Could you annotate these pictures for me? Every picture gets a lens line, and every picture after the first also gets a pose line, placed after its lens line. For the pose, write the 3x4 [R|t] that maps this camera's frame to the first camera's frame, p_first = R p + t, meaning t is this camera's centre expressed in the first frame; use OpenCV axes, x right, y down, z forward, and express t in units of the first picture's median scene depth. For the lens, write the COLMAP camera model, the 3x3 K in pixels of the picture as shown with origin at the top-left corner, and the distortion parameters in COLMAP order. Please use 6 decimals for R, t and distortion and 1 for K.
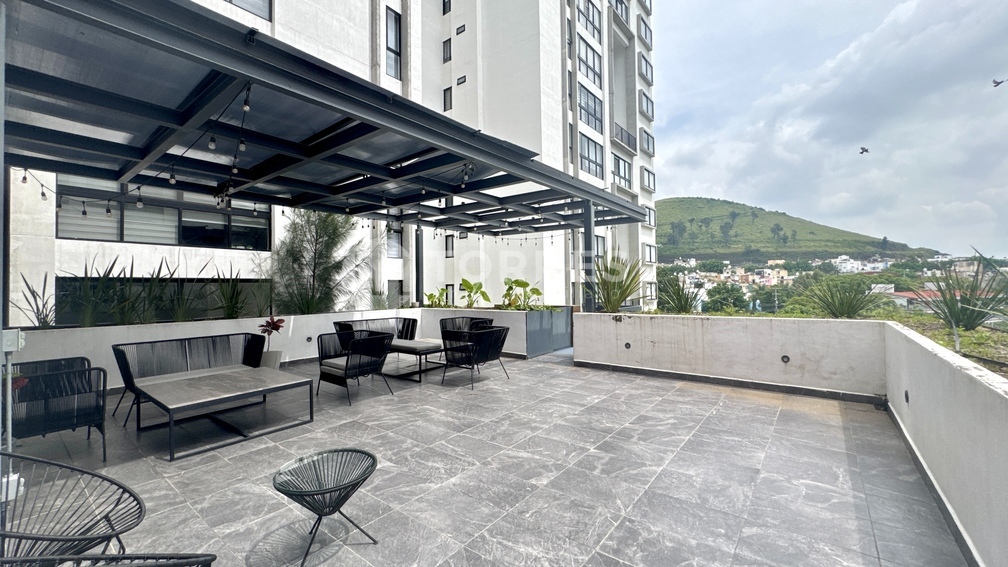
lens RADIAL K [[397.3, 0, 503.3], [0, 397.3, 280.3], [0, 0, 1]] dist [-0.000650, -0.000105]
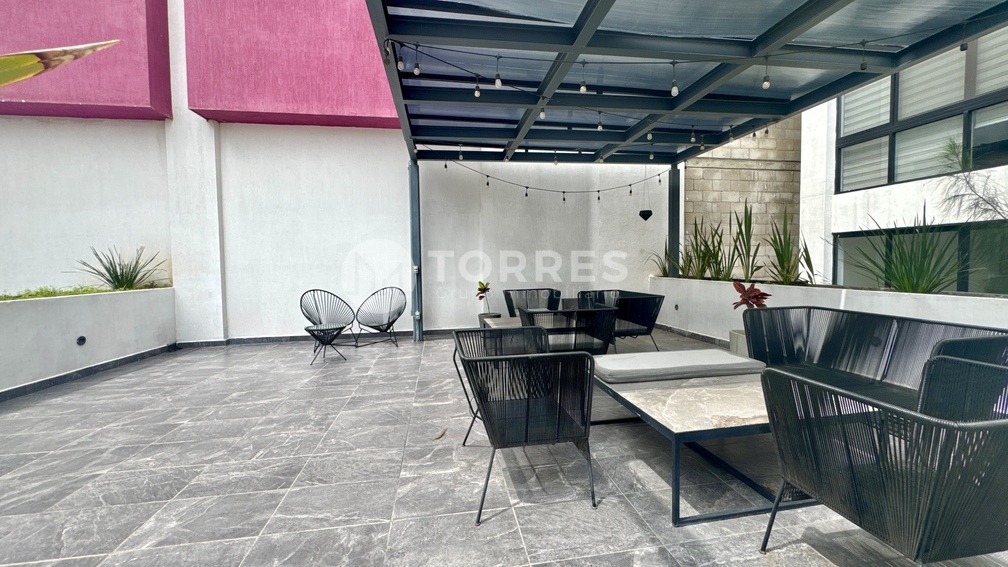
lens RADIAL K [[397.3, 0, 499.0], [0, 397.3, 282.8], [0, 0, 1]] dist [-0.000650, -0.000105]
pose [[-0.676989, 0.057647, -0.733732, 0.334925], [0.037661, 0.998335, 0.043687, 0.070541], [0.735029, 0.001943, -0.678033, 1.863432]]
